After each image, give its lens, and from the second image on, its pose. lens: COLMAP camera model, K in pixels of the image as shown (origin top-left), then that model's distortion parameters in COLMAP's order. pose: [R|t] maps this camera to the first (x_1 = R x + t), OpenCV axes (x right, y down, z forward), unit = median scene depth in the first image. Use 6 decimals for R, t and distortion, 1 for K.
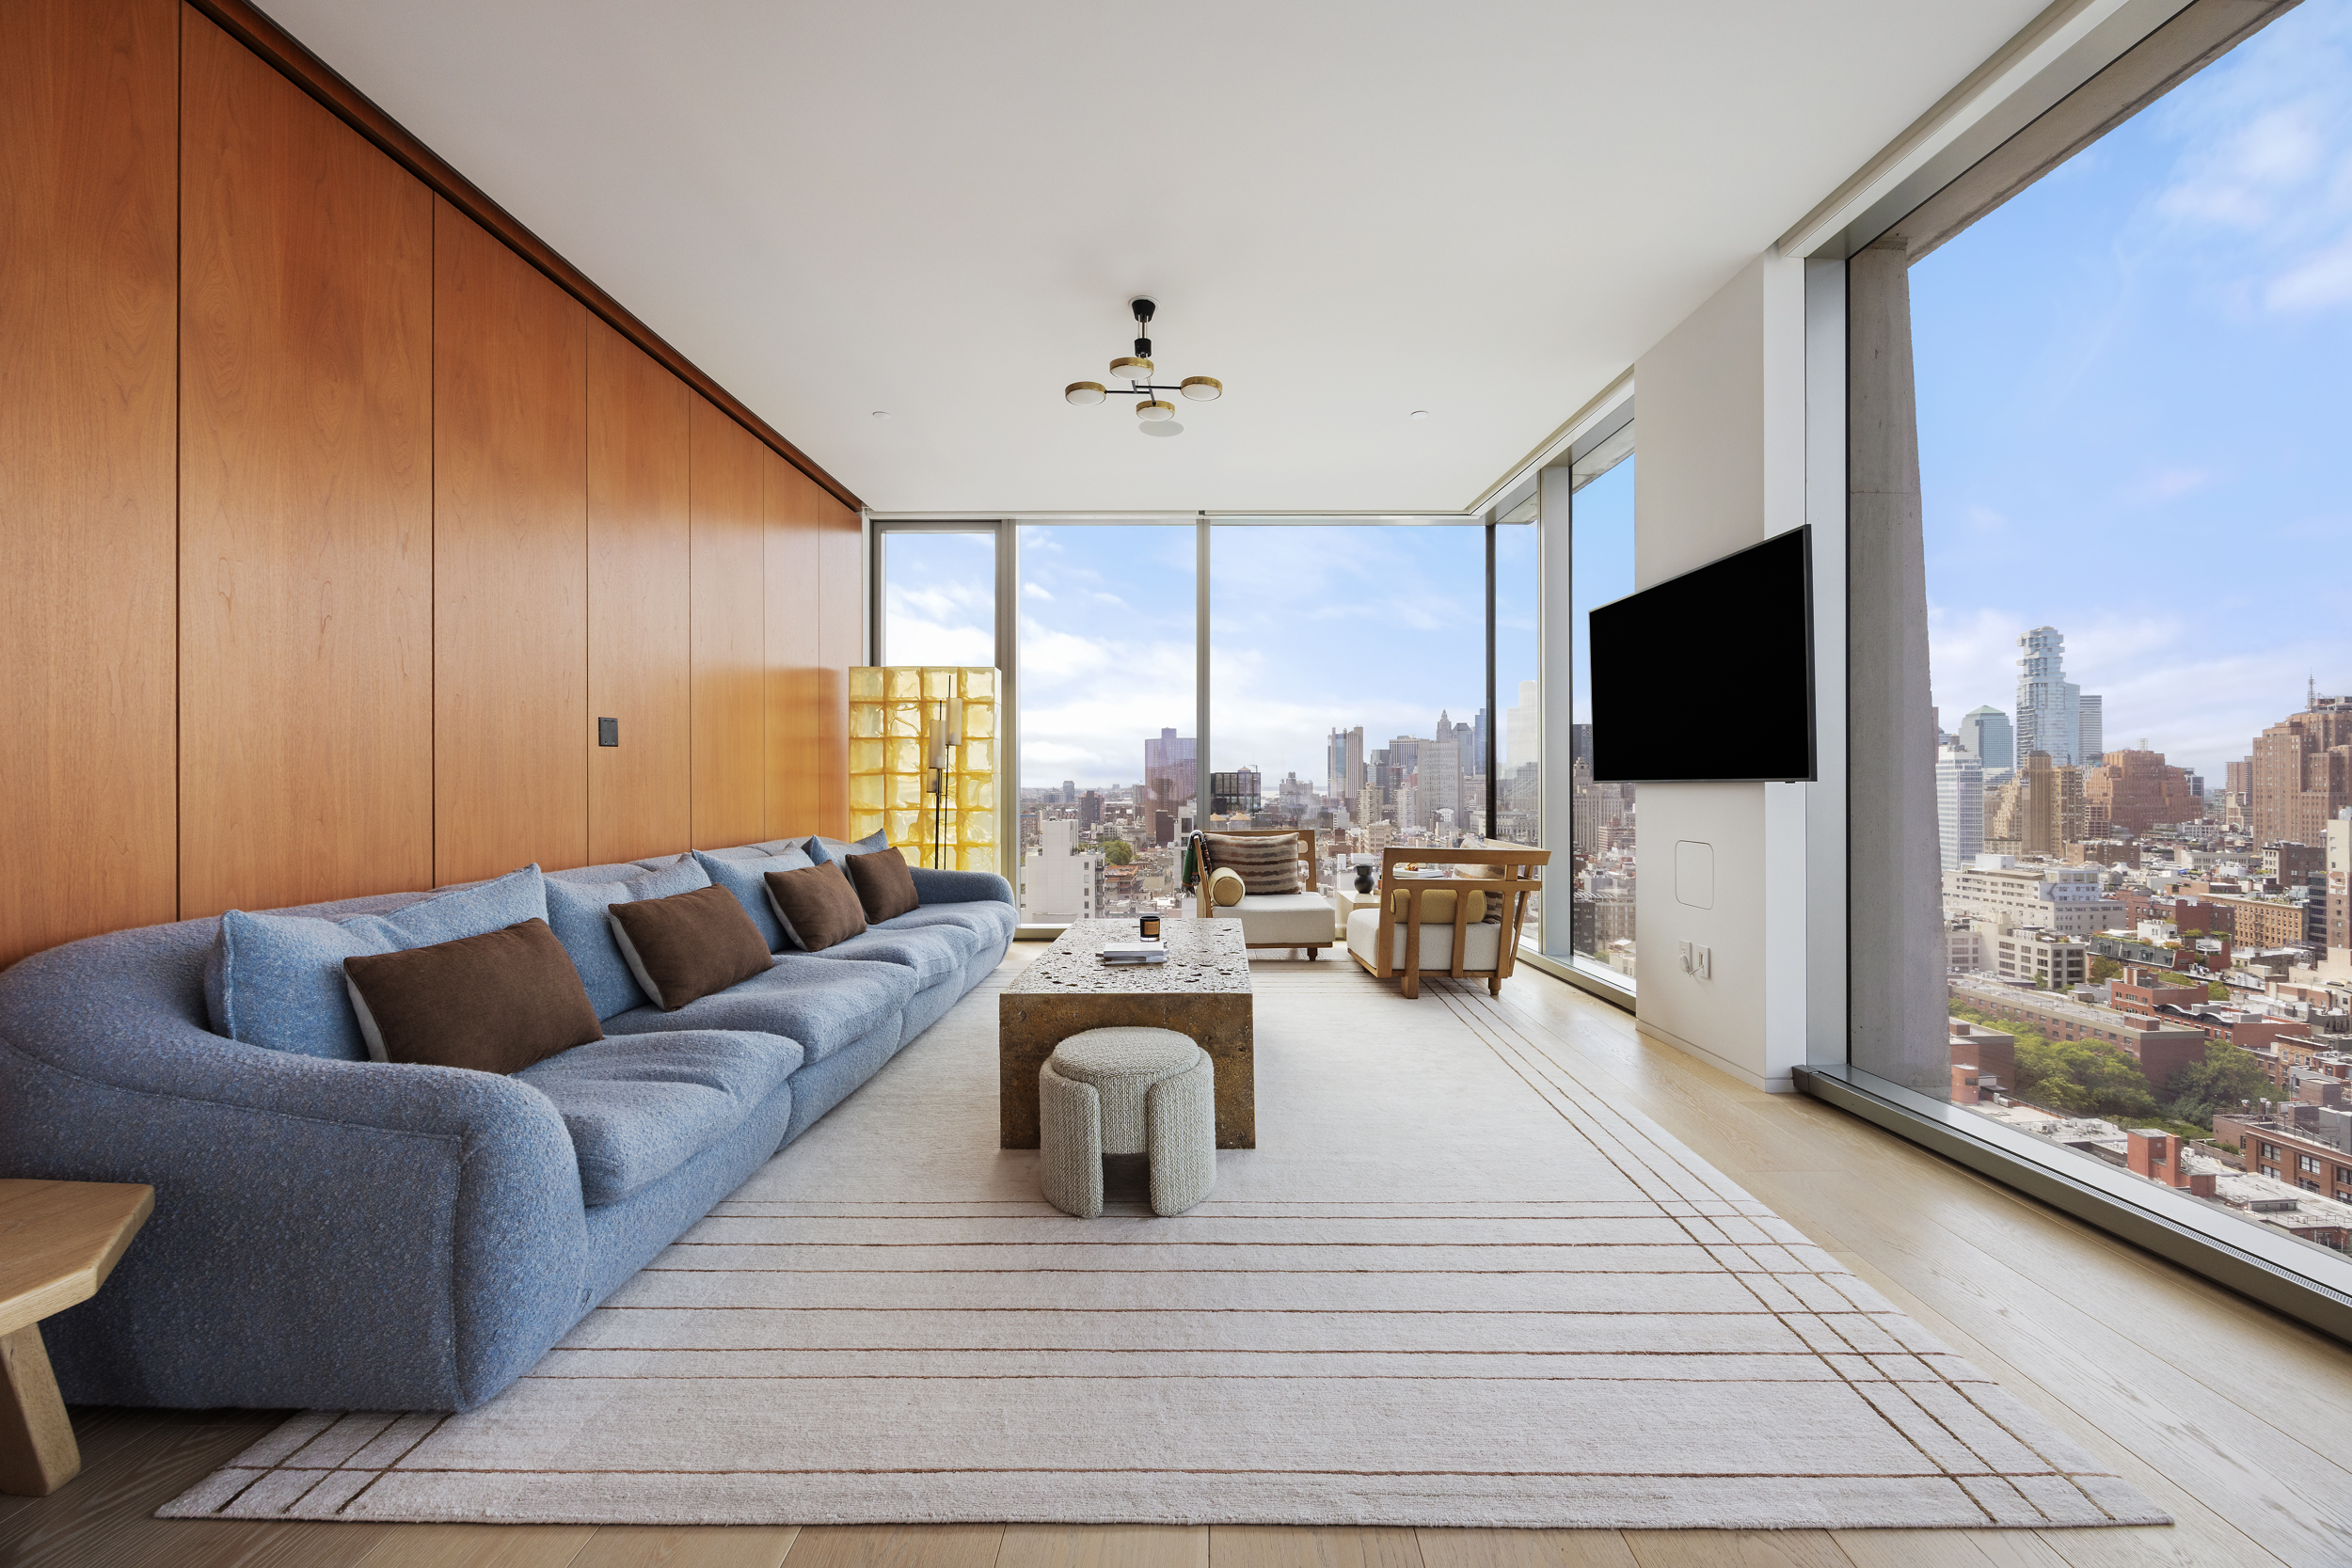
lens RADIAL K [[909.6, 0, 1176.0], [0, 909.6, 784.0], [0, 0, 1]] dist [0.008224, 0.000064]
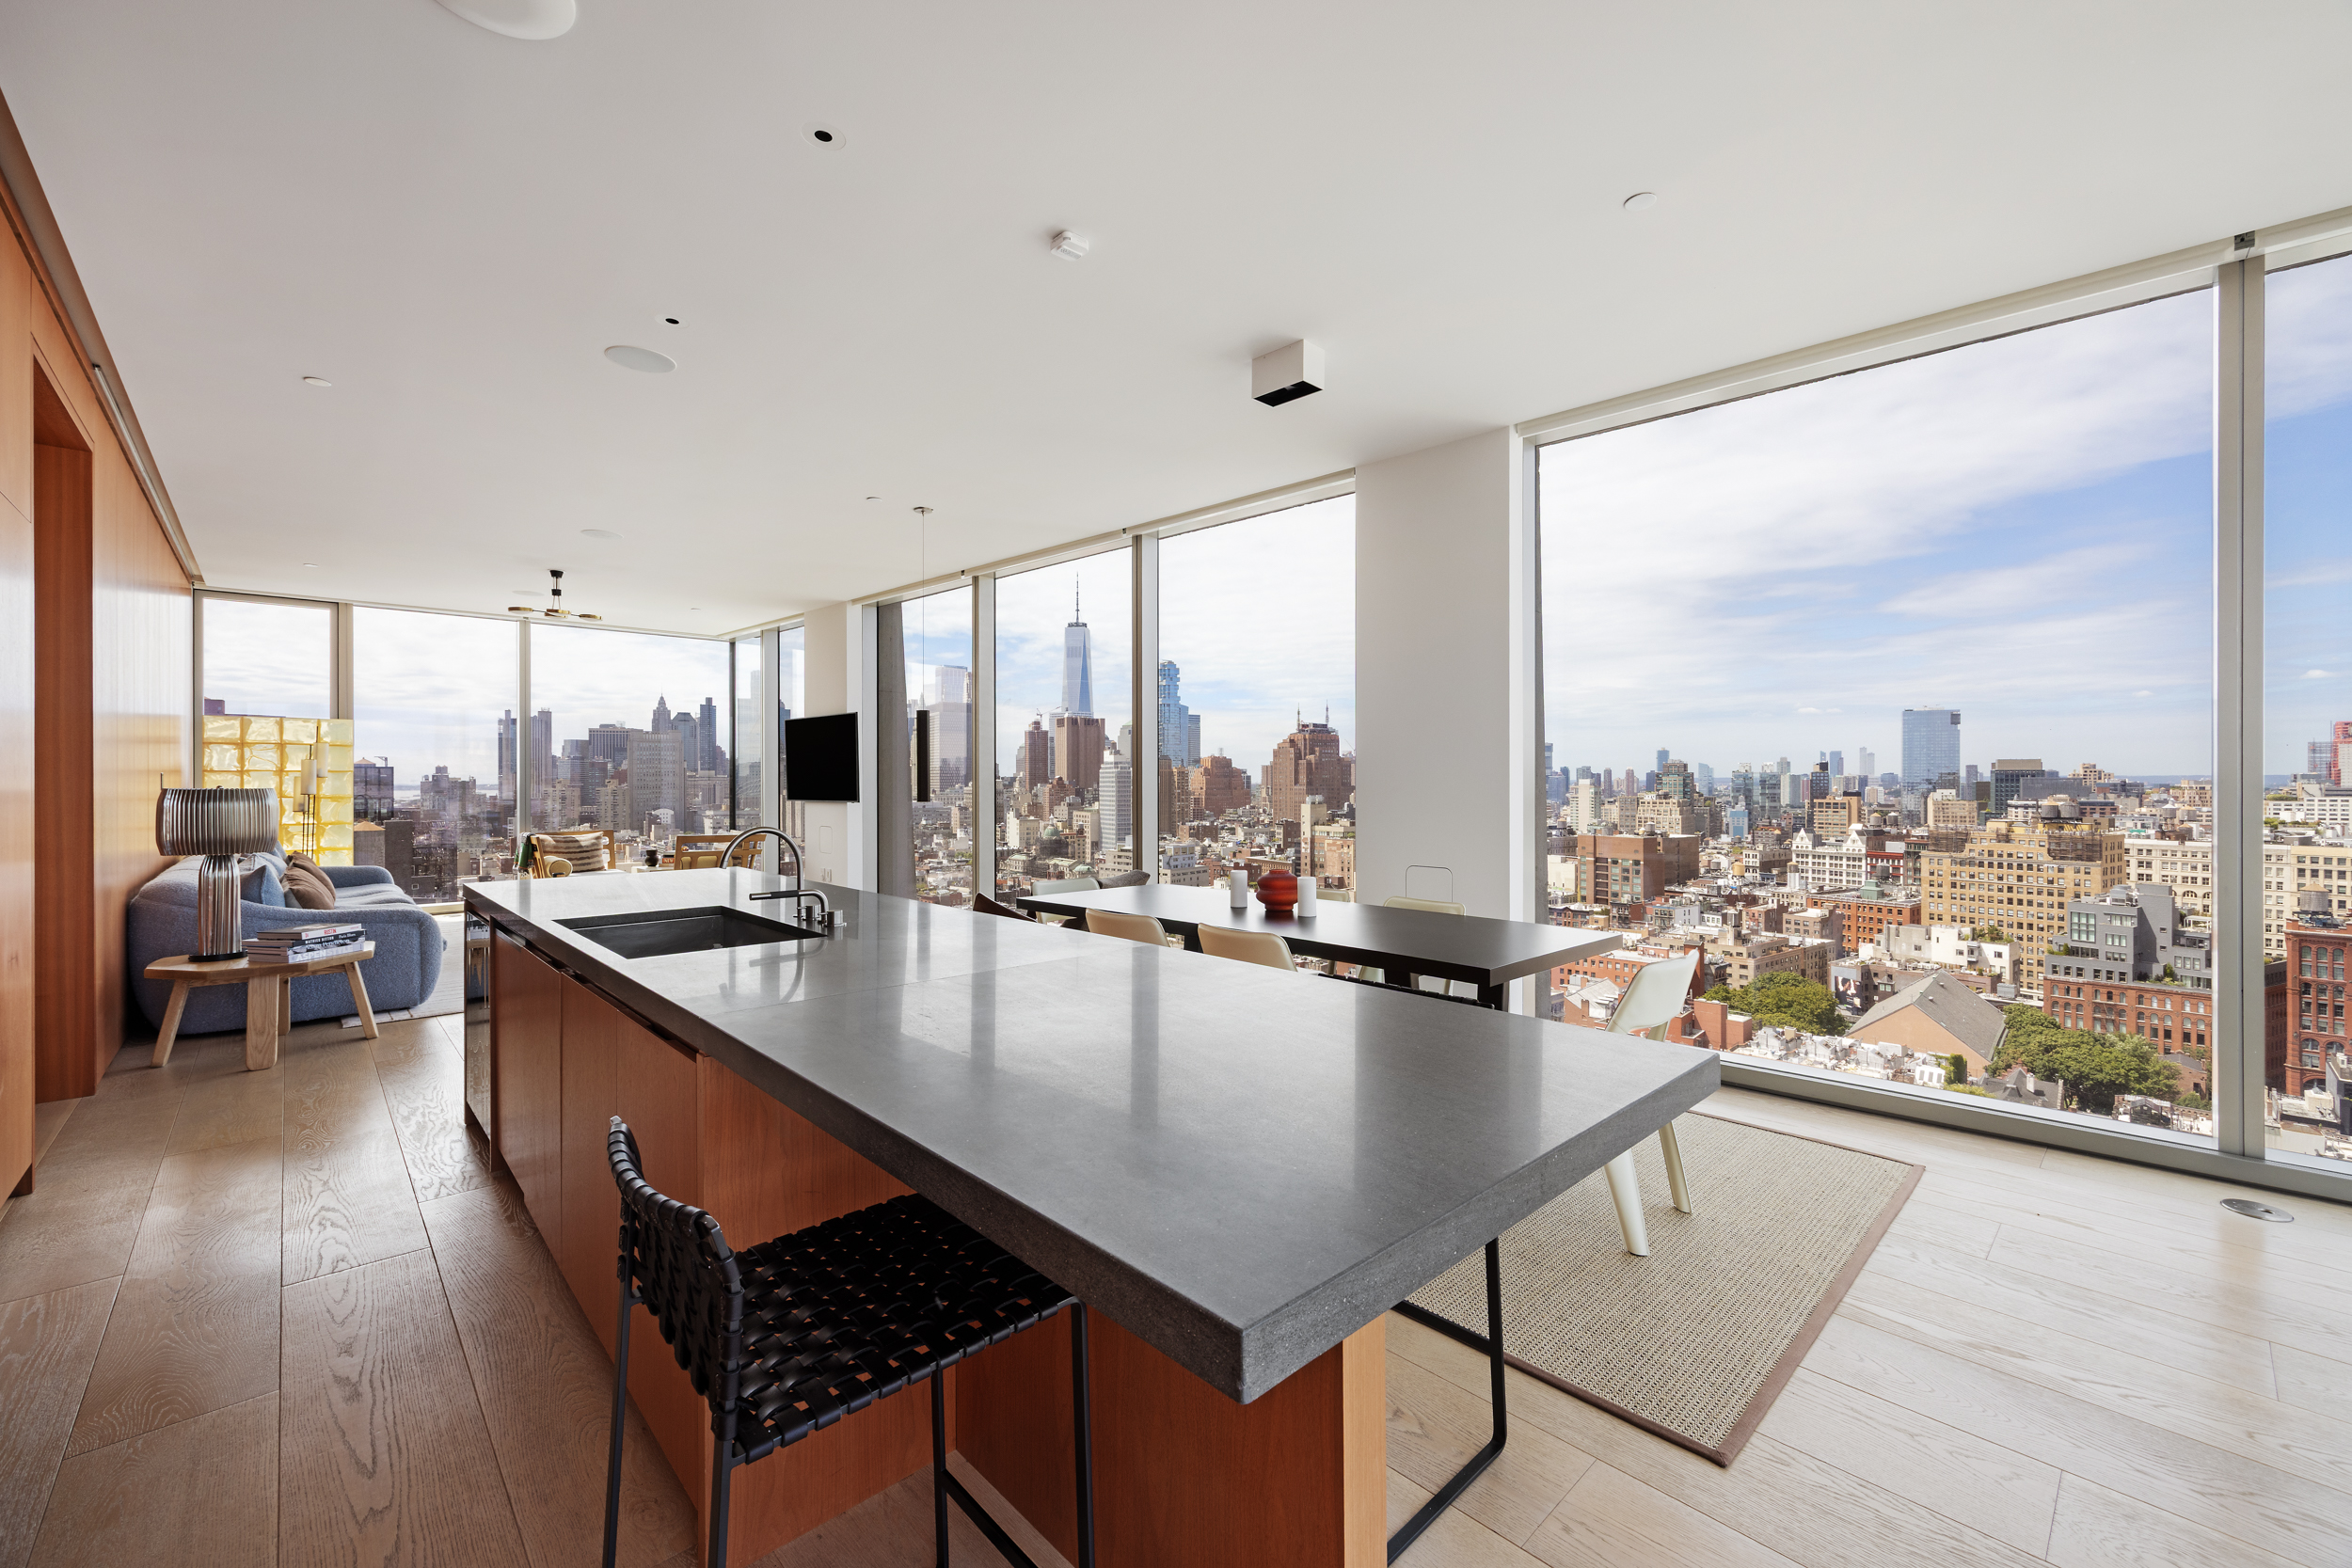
lens RADIAL K [[909.6, 0, 1176.0], [0, 909.6, 784.0], [0, 0, 1]] dist [0.008224, 0.000064]
pose [[0.700001, 0.000781, 0.714141, -0.377545], [-0.002567, 0.999996, 0.001422, -0.042257], [-0.714137, -0.002829, 0.700000, -1.019763]]
